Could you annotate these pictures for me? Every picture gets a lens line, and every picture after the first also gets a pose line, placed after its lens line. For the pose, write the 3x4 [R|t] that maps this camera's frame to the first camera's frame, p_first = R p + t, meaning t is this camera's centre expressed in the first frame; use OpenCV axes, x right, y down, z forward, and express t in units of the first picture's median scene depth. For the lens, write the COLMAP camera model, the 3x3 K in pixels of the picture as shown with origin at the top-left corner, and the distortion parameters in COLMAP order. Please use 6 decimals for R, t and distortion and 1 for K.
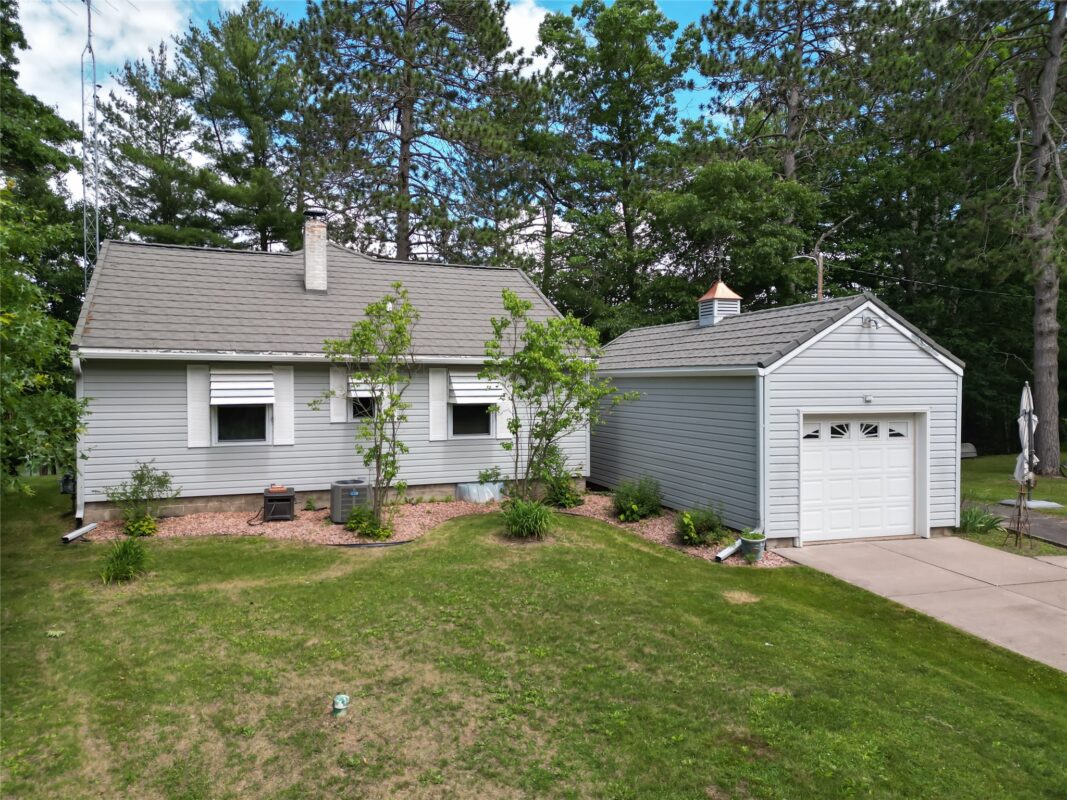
lens RADIAL K [[744.6, 0, 533.6], [0, 744.6, 402.1], [0, 0, 1]] dist [0.086218, -0.084999]
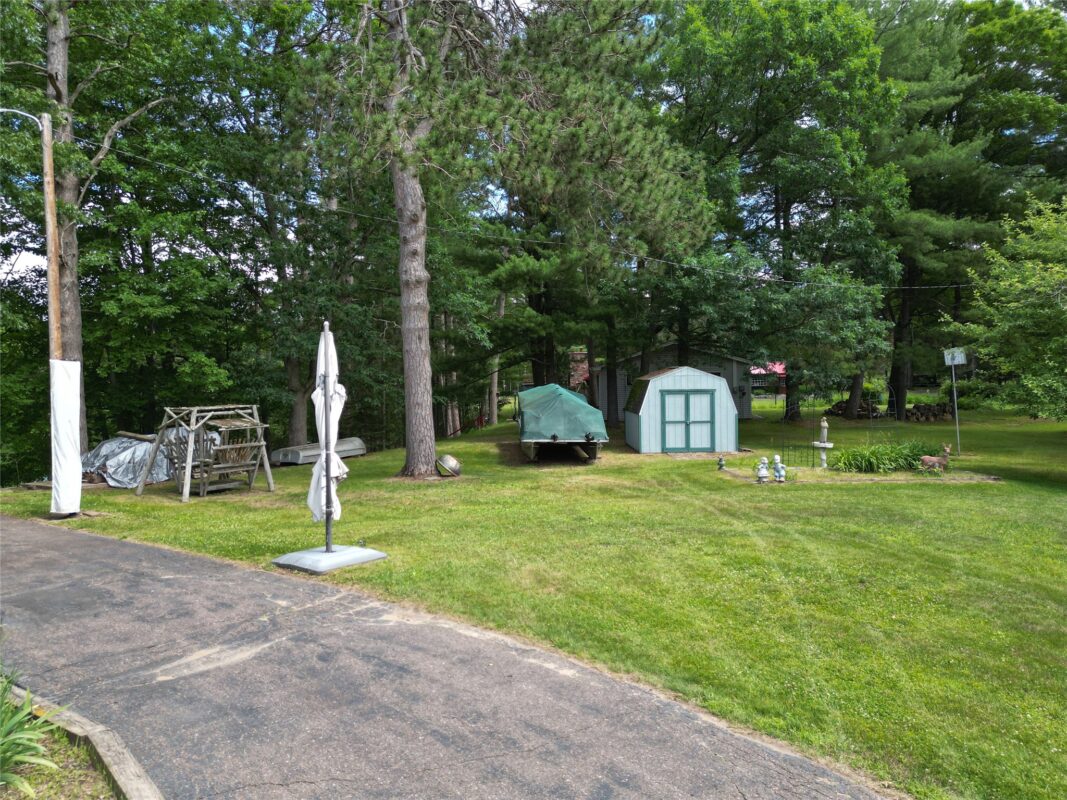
lens RADIAL K [[744.6, 0, 533.6], [0, 744.6, 402.1], [0, 0, 1]] dist [0.086218, -0.084999]
pose [[0.787133, -0.033357, 0.615881, 0.632286], [0.033929, 0.999366, 0.010763, 0.040425], [-0.615850, 0.012425, 0.787766, 0.719333]]
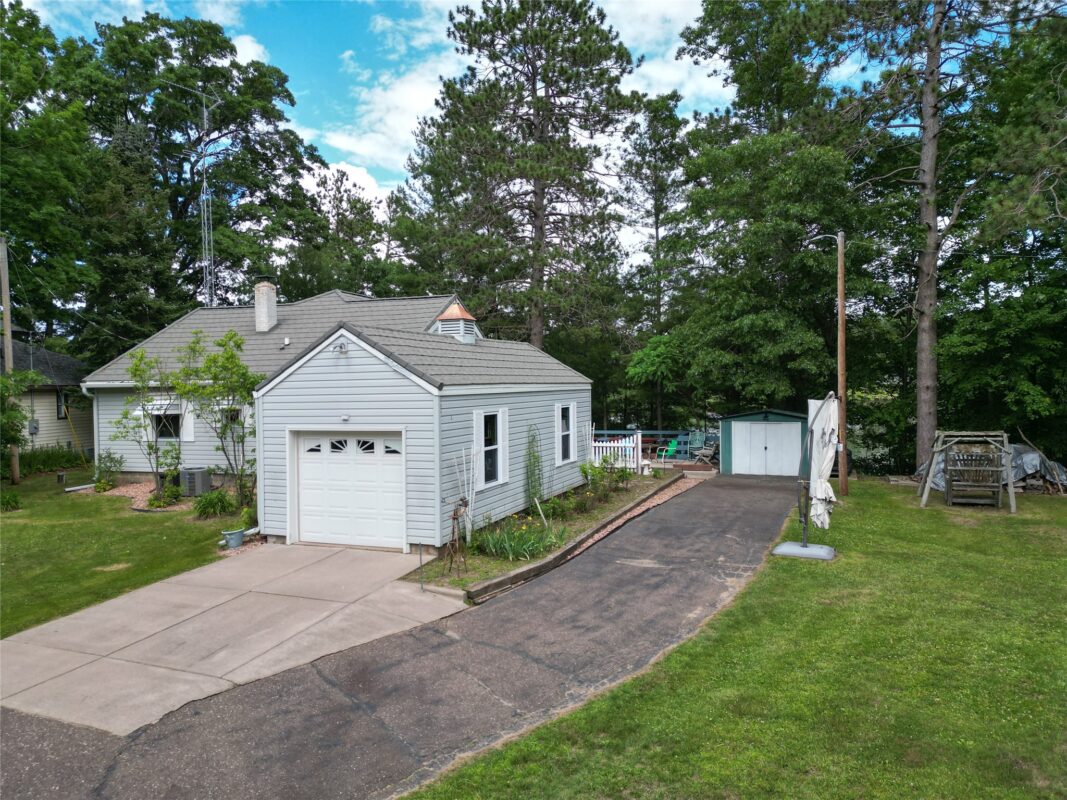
lens RADIAL K [[744.6, 0, 533.6], [0, 744.6, 402.1], [0, 0, 1]] dist [0.086218, -0.084999]
pose [[0.773567, 0.001302, -0.633713, 1.293888], [0.003241, 0.999977, 0.006011, -0.031438], [0.633706, -0.006704, 0.773545, 0.322126]]
